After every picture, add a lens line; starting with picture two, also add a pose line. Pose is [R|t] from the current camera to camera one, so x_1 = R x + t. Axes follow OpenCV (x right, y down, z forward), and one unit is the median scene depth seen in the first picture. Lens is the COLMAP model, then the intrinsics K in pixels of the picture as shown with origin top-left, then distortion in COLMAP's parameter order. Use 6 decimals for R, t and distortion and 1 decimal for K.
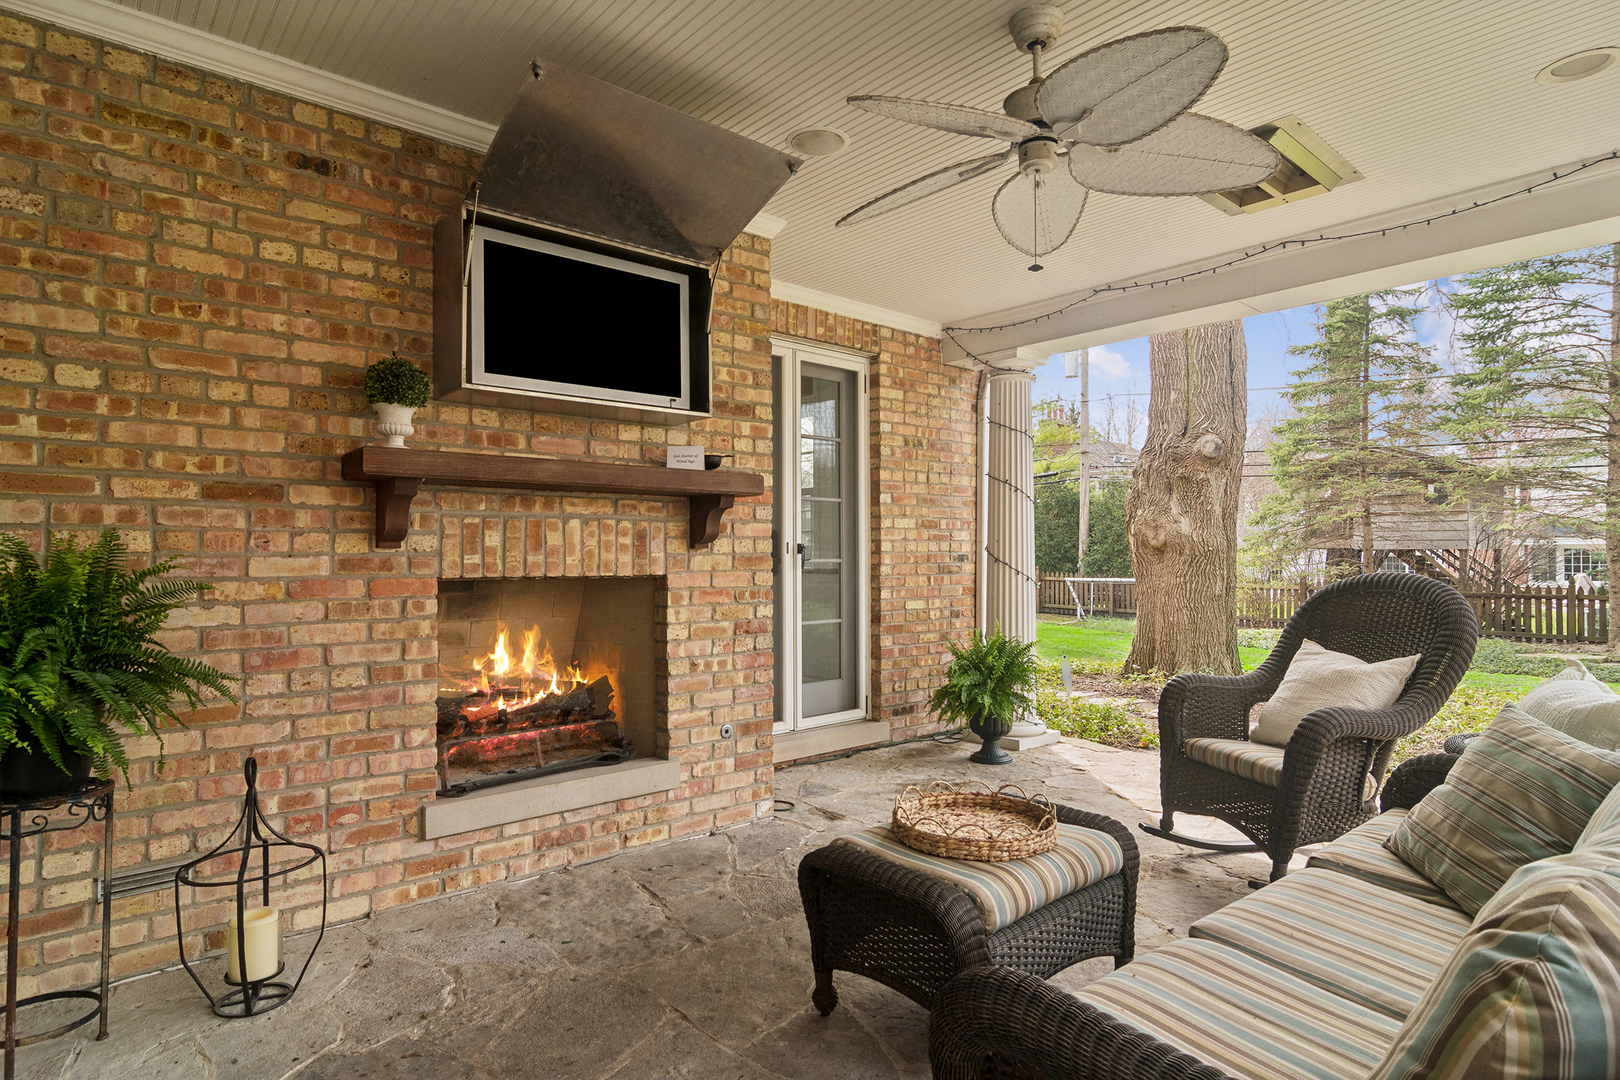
lens RADIAL K [[871.7, 0, 817.9], [0, 871.7, 559.8], [0, 0, 1]] dist [-0.001026, 0.000181]
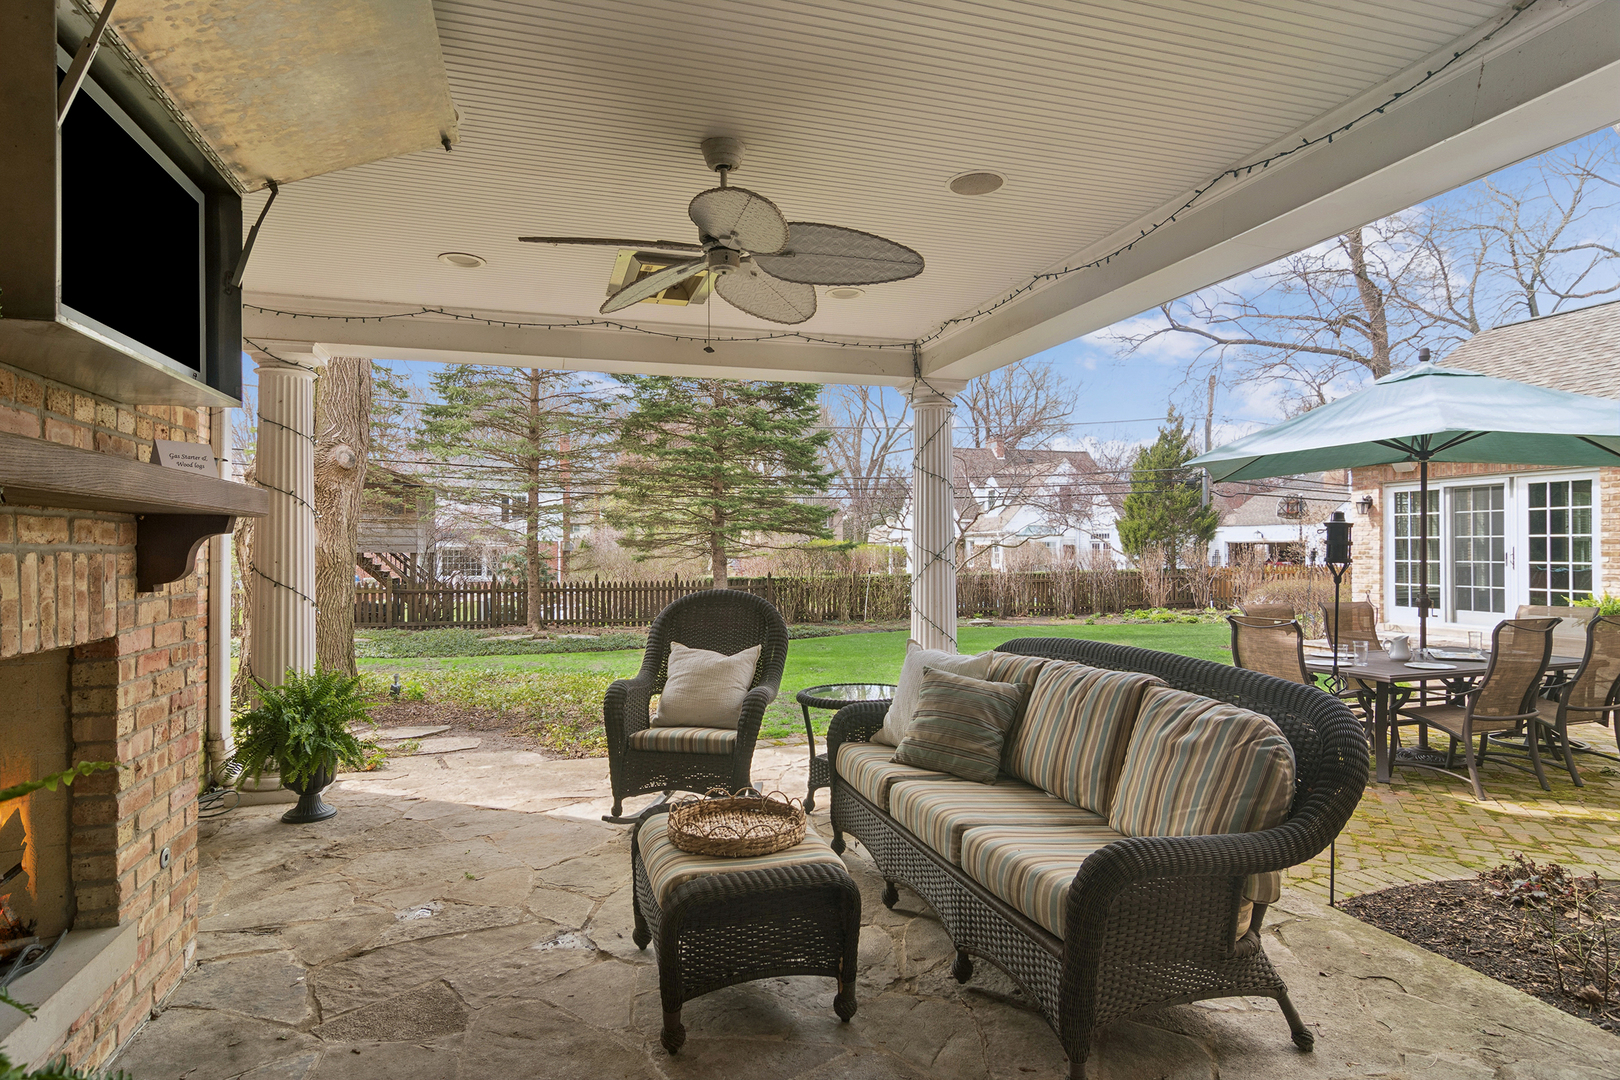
lens RADIAL K [[860.3, 0, 811.4], [0, 860.3, 552.1], [0, 0, 1]] dist [-0.000558, 0.001637]
pose [[0.417460, -0.000053, 0.908695, -0.539346], [0.007010, 0.999970, -0.003162, -0.038890], [-0.908668, 0.007690, 0.417448, 0.275217]]
